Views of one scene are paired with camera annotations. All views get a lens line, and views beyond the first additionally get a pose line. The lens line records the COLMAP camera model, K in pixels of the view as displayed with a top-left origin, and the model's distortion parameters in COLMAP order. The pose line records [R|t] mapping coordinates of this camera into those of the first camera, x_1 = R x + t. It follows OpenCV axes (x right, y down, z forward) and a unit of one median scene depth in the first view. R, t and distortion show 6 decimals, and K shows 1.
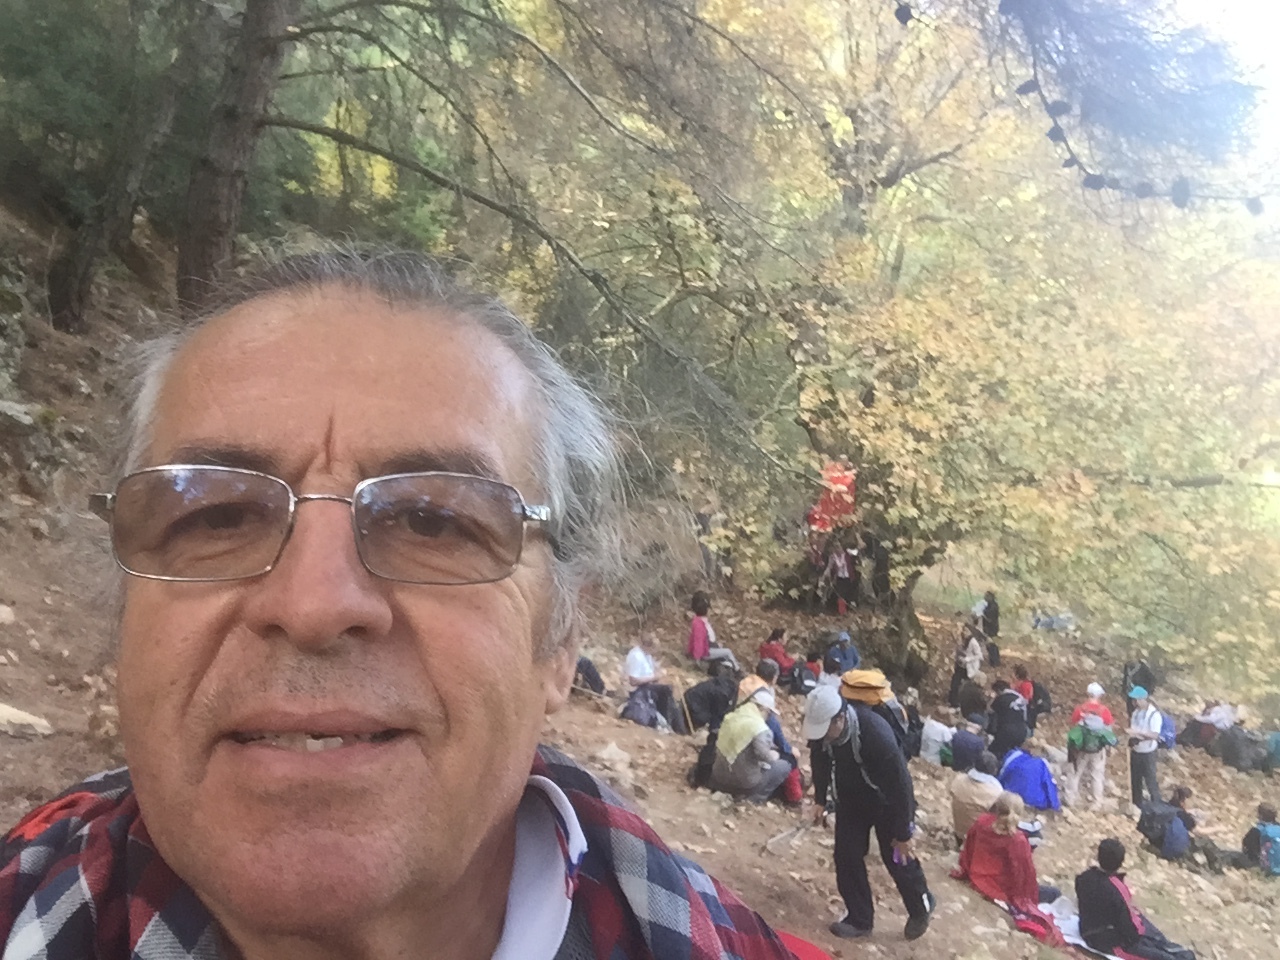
lens RADIAL K [[1138.1, 0, 640.0], [0, 1138.1, 480.0], [0, 0, 1]] dist [0.011815, 0.008580]
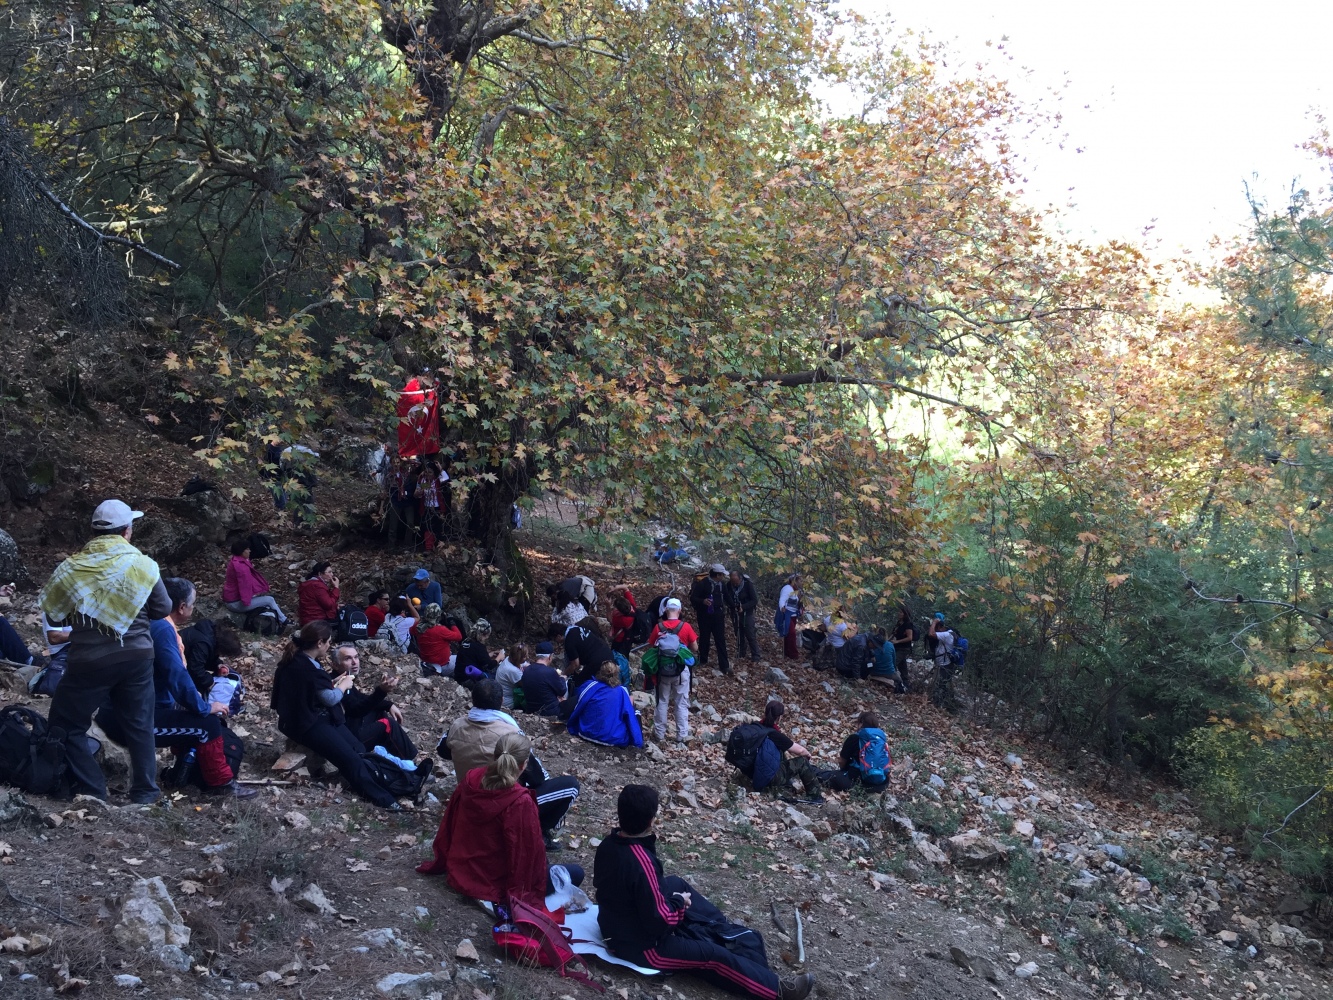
lens RADIAL K [[955.4, 0, 666.5], [0, 955.4, 500.0], [0, 0, 1]] dist [0.195963, -0.230157]
pose [[0.959514, -0.040390, 0.278751, 0.176687], [0.036165, 0.999140, 0.020283, 0.086019], [-0.279330, -0.009381, 0.960149, 0.285937]]
